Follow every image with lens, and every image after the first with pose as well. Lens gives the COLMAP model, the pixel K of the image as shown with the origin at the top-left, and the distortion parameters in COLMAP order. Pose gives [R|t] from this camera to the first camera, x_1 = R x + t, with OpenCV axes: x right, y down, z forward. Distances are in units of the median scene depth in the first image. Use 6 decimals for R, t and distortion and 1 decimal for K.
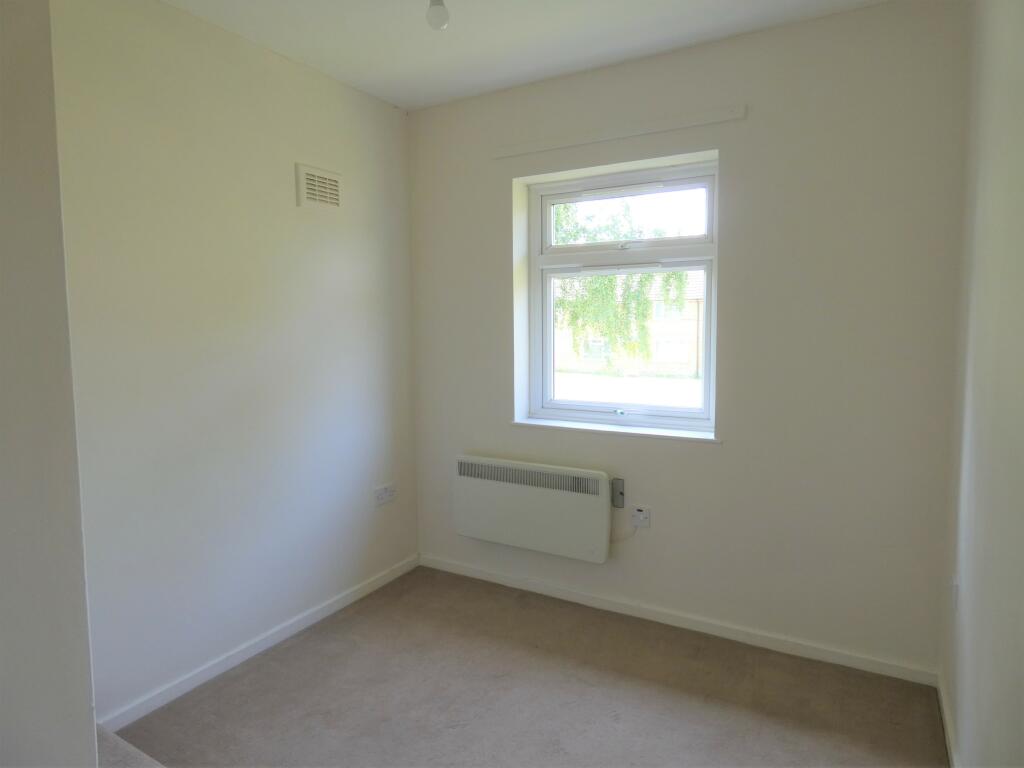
lens RADIAL K [[641.0, 0, 501.7], [0, 641.0, 372.7], [0, 0, 1]] dist [0.026051, -0.002686]
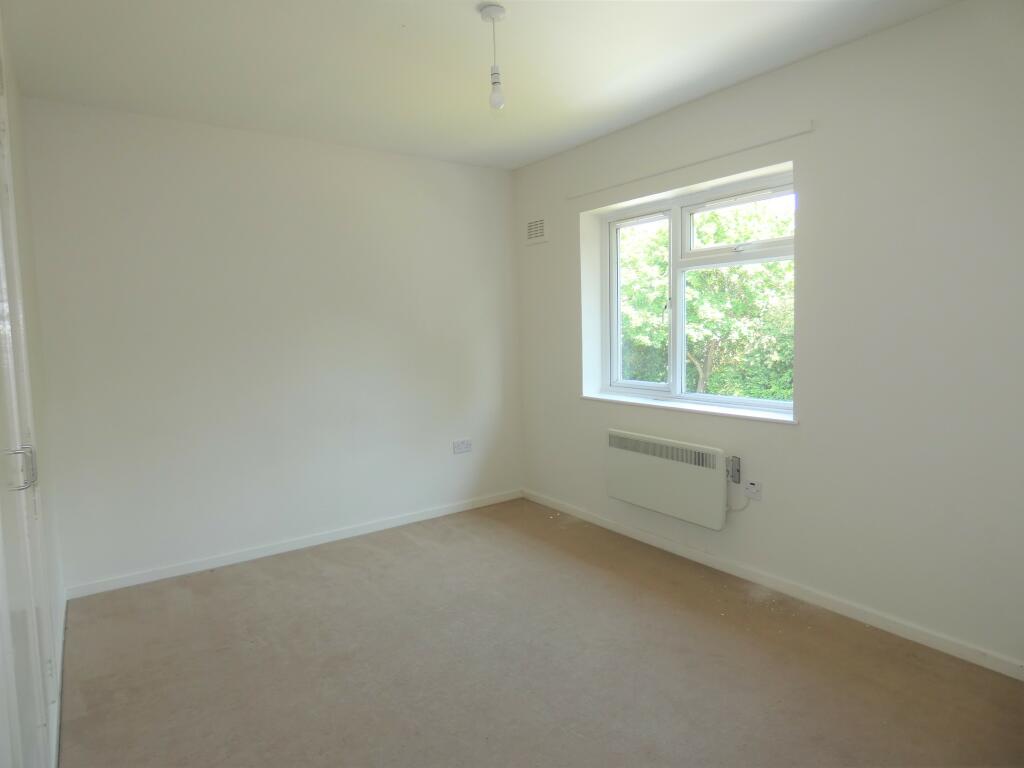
lens RADIAL K [[641.0, 0, 516.7], [0, 641.0, 384.6], [0, 0, 1]] dist [0.026051, -0.002686]
pose [[0.903979, 0.021426, -0.427039, 0.318428], [-0.010744, 0.999567, 0.027409, 0.013139], [0.427442, -0.020189, 0.903817, -0.182021]]
